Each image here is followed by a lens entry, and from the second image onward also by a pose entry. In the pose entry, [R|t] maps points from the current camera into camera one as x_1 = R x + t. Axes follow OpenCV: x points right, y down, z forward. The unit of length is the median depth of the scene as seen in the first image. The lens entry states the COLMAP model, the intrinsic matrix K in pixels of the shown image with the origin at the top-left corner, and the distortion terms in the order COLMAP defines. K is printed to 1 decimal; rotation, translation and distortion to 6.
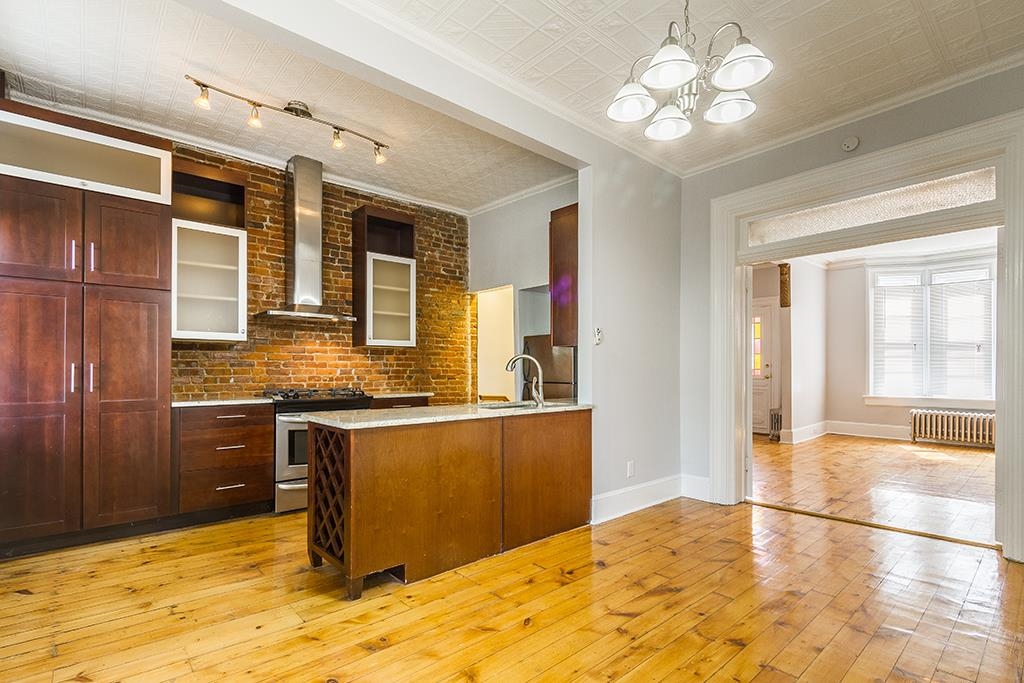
lens RADIAL K [[485.5, 0, 513.9], [0, 485.5, 367.3], [0, 0, 1]] dist [0.002043, -0.001616]
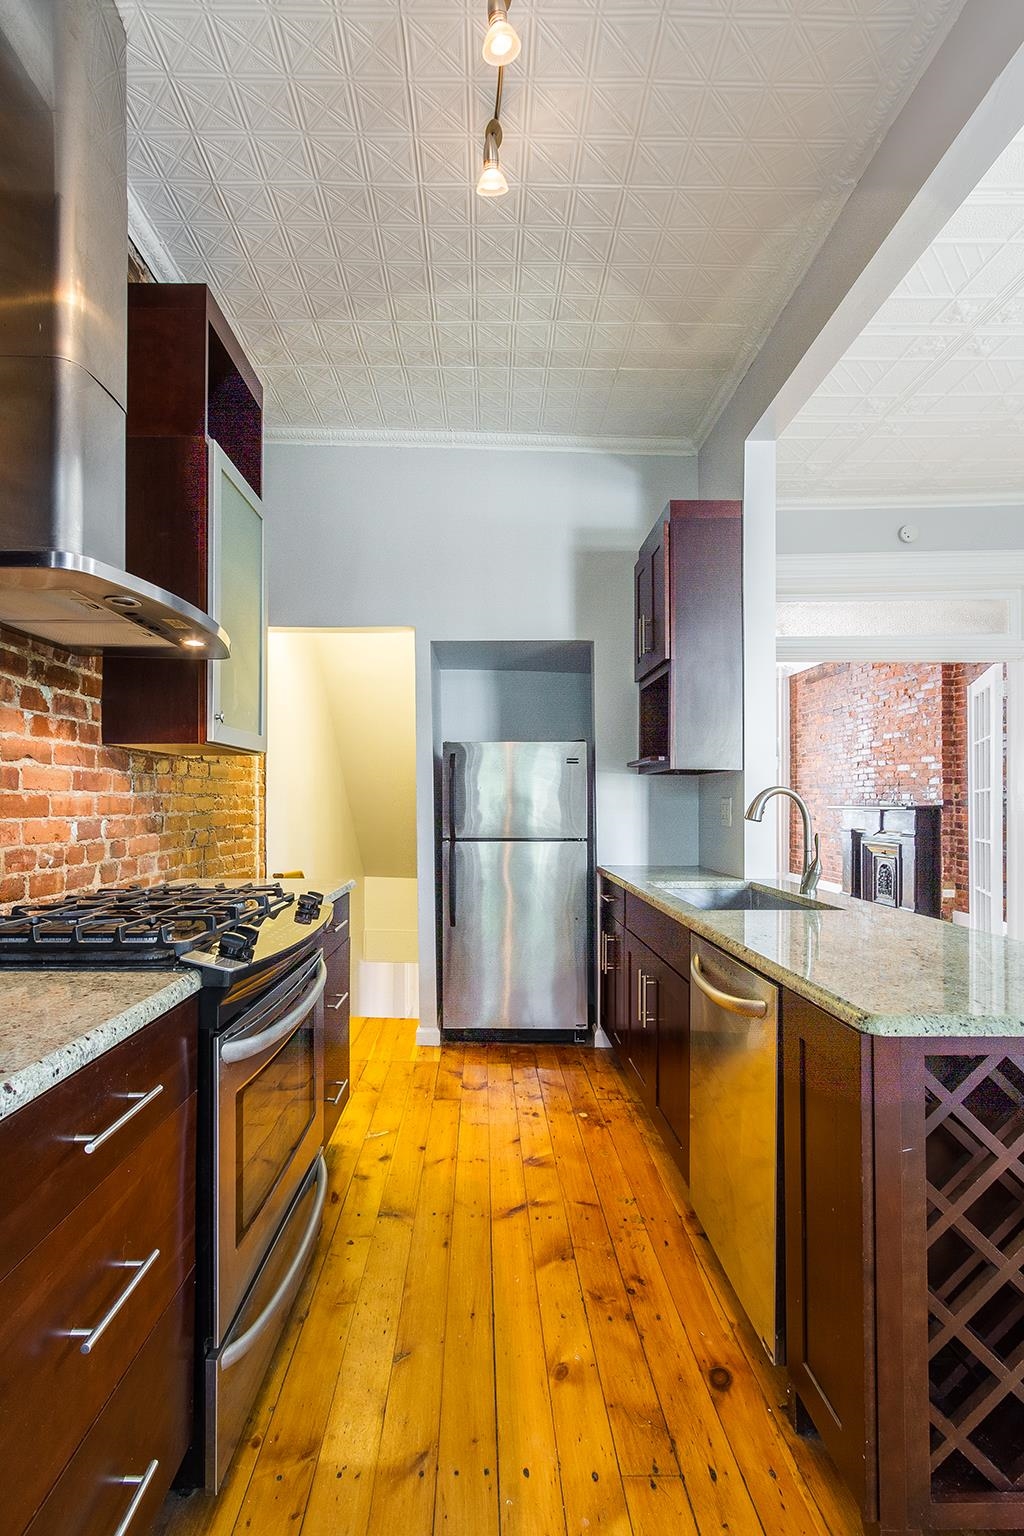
lens RADIAL K [[728.3, 0, 483.8], [0, 728.3, 795.2], [0, 0, 1]] dist [0.002043, -0.001616]
pose [[0.660964, 0.008116, 0.750374, -0.638415], [-0.005124, 0.999967, -0.006301, -0.011498], [-0.750400, 0.000320, 0.660984, 0.672887]]
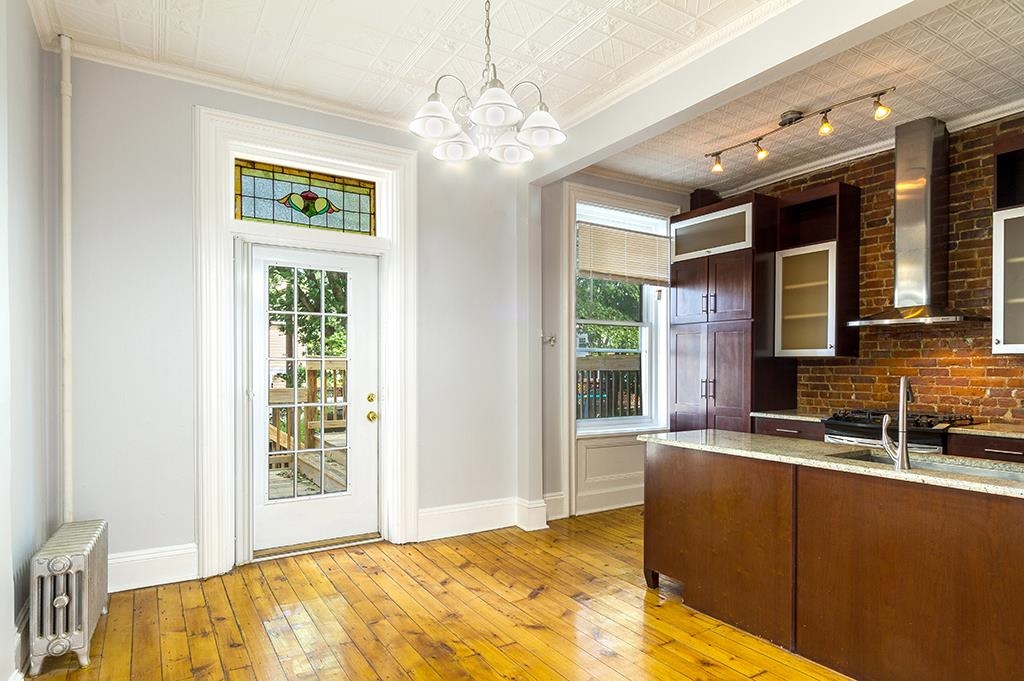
lens RADIAL K [[604.2, 0, 515.5], [0, 604.2, 370.6], [0, 0, 1]] dist [-0.000335, 0.000073]
pose [[-0.183231, 0.005801, -0.983053, 0.746407], [0.001674, 0.999983, 0.005589, -0.034095], [0.983068, -0.000622, -0.183237, 0.609764]]
